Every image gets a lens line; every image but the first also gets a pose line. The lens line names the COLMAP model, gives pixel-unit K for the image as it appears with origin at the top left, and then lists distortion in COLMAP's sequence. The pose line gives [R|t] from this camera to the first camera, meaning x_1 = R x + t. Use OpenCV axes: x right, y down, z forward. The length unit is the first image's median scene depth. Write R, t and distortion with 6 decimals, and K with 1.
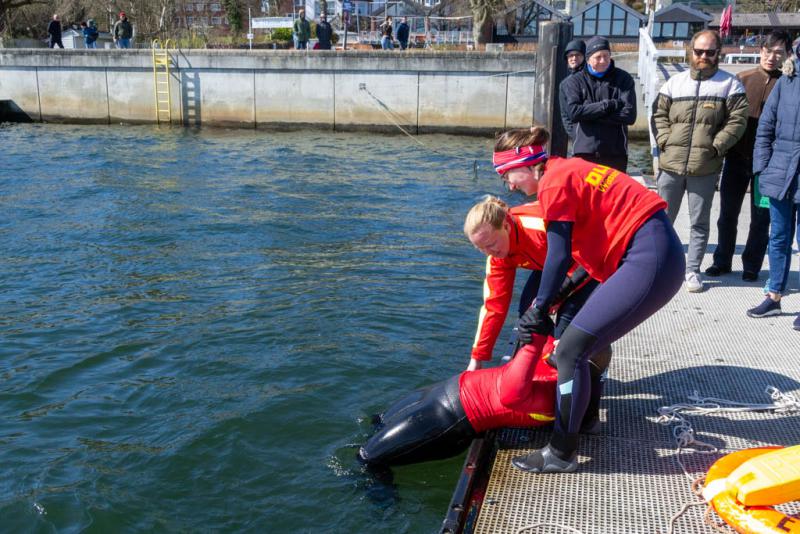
lens RADIAL K [[797.8, 0, 393.9], [0, 797.8, 273.8], [0, 0, 1]] dist [-0.007357, 0.026854]
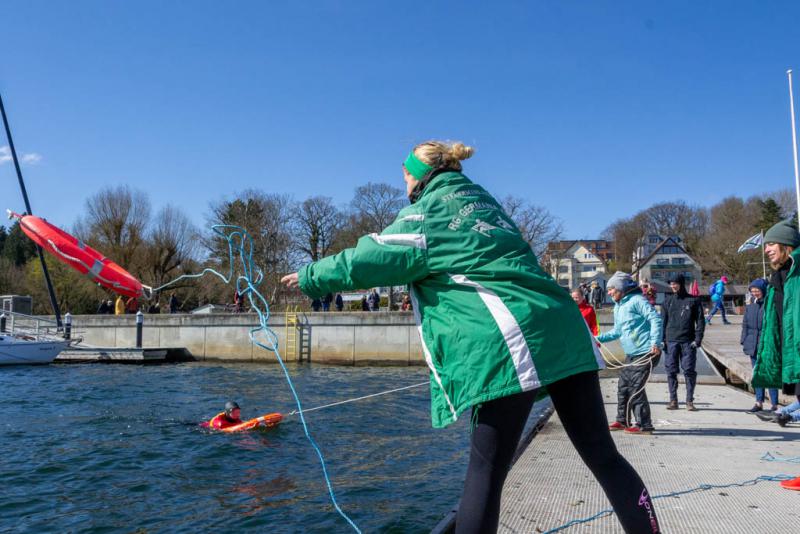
lens RADIAL K [[639.6, 0, 399.2], [0, 639.6, 282.0], [0, 0, 1]] dist [0.038577, -0.055701]
pose [[0.998217, -0.015996, -0.057506, -0.023507], [-0.003484, 0.946165, -0.323667, 0.049840], [0.059587, 0.323290, 0.944422, -0.131191]]
